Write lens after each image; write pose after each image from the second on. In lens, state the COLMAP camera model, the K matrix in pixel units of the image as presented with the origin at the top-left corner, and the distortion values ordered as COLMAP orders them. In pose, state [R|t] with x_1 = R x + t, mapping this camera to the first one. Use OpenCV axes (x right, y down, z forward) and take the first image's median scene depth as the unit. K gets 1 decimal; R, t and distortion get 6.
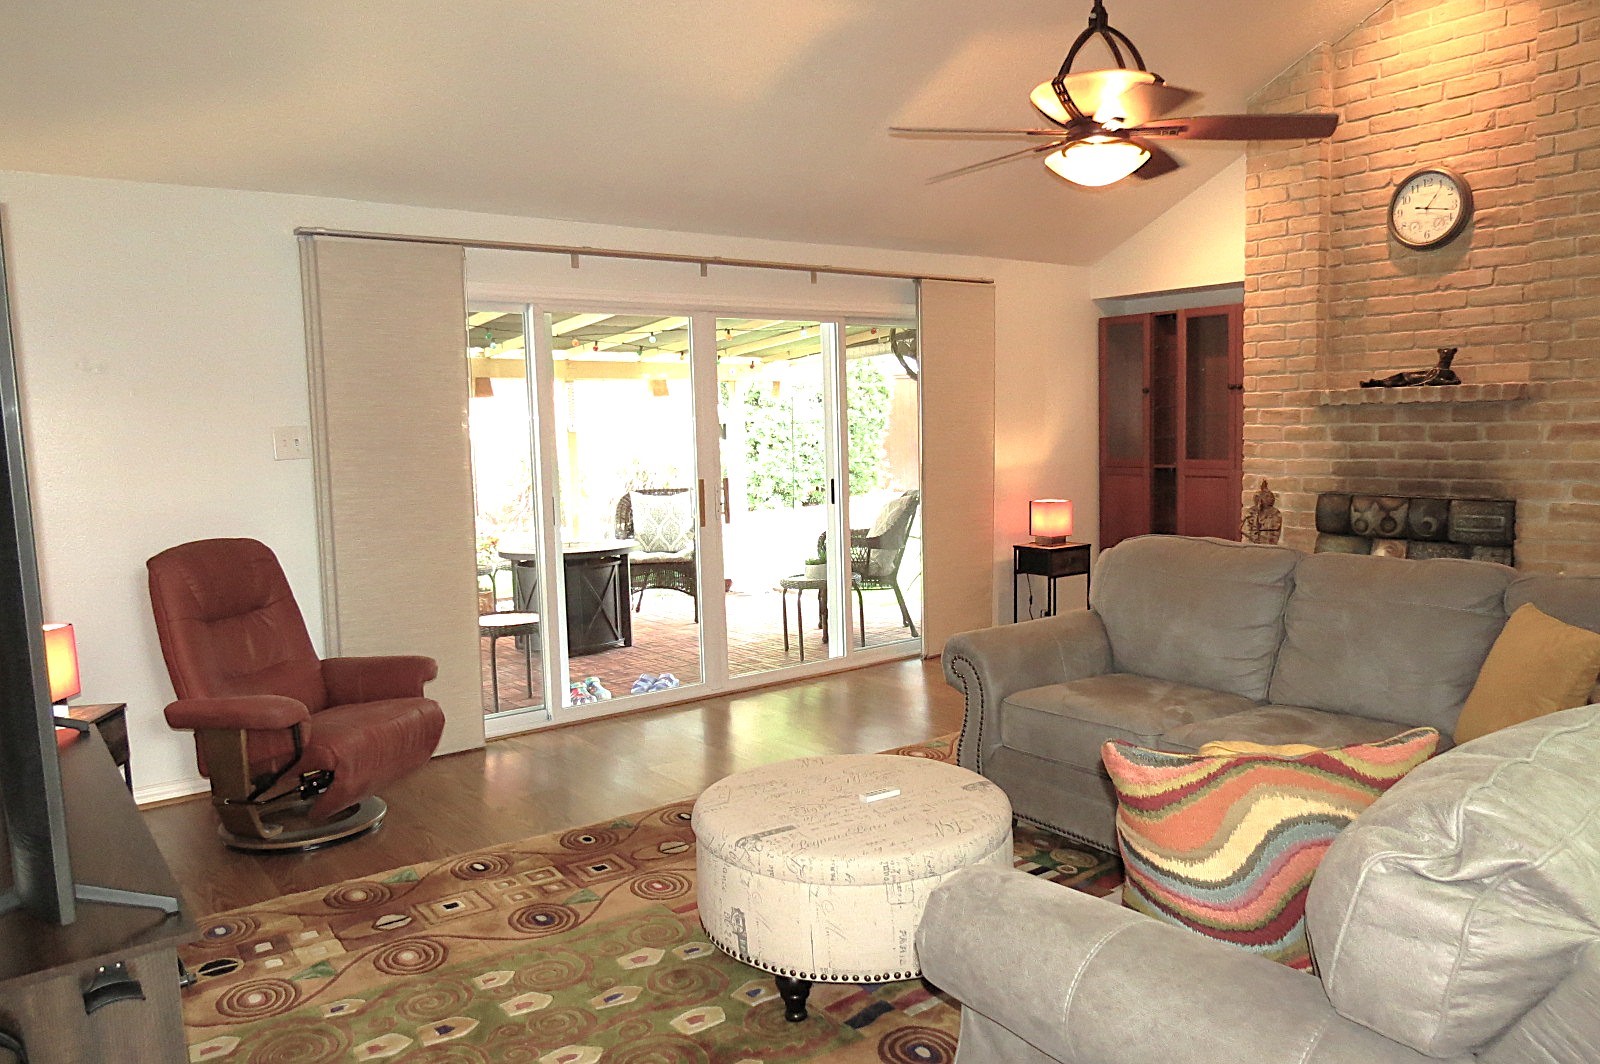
lens RADIAL K [[1181.8, 0, 793.3], [0, 1181.8, 538.8], [0, 0, 1]] dist [-0.036543, 0.005920]
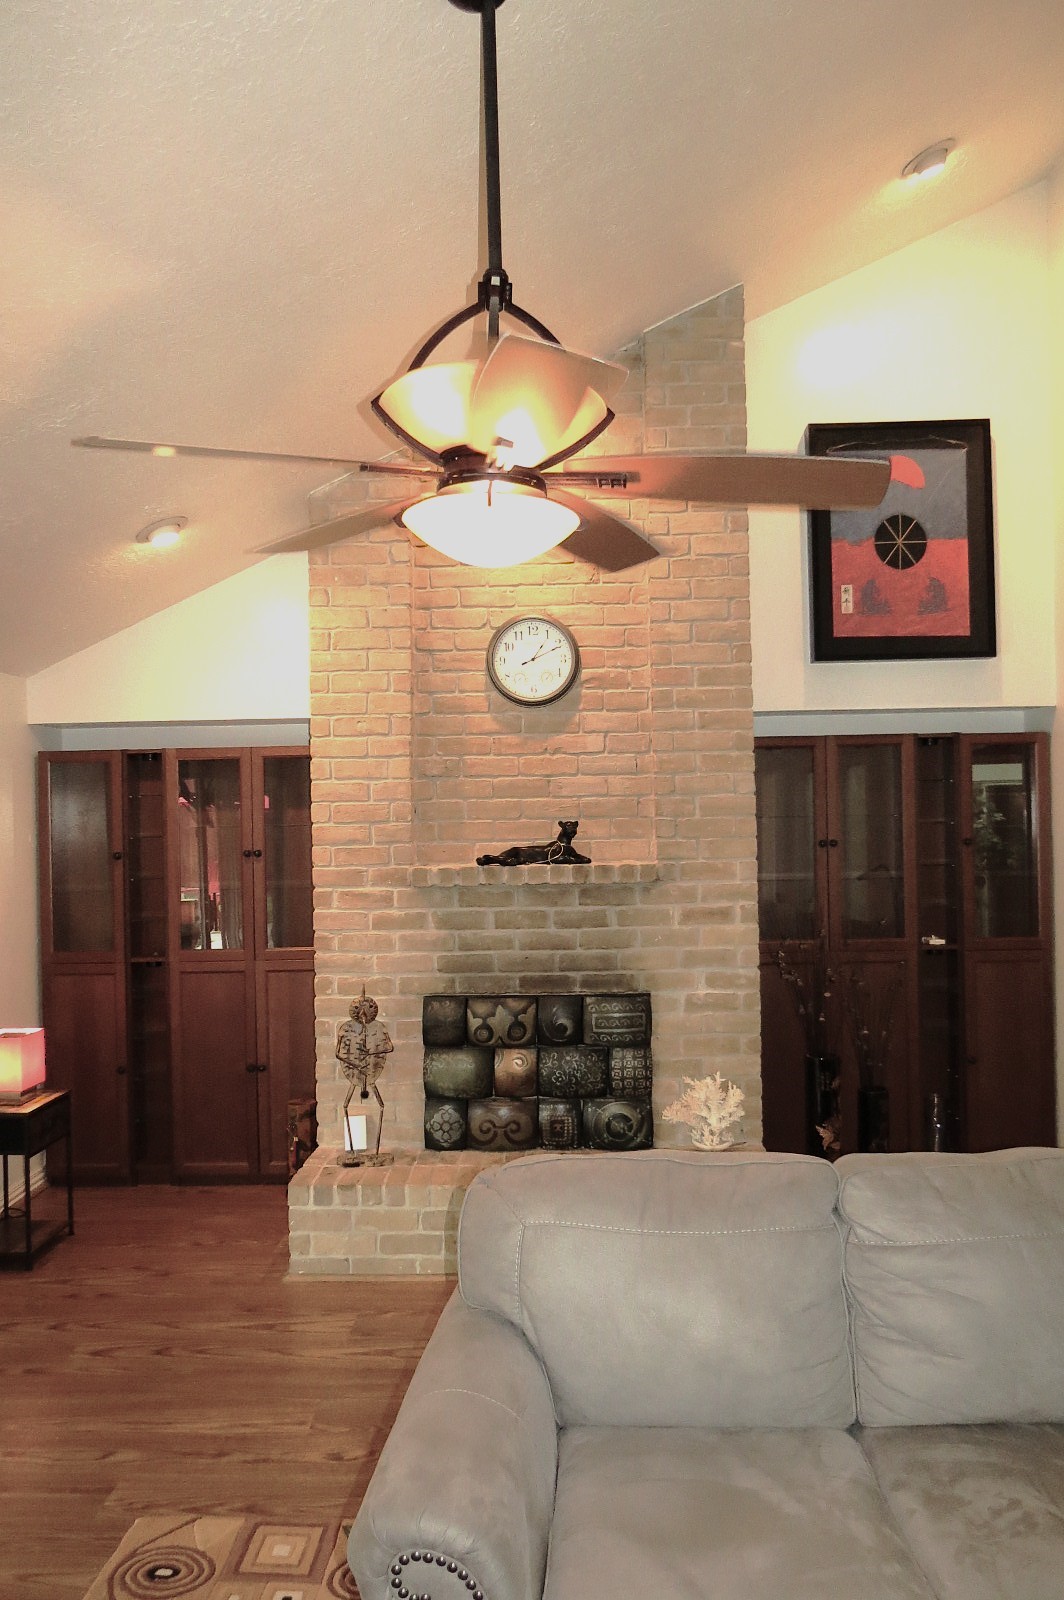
lens RADIAL K [[1181.8, 0, 617.2], [0, 1181.8, 804.9], [0, 0, 1]] dist [-0.036543, 0.005920]
pose [[0.609929, 0.028602, 0.791940, -0.110498], [0.077091, 0.992467, -0.095218, -0.085850], [-0.788698, 0.119128, 0.603129, 0.426884]]
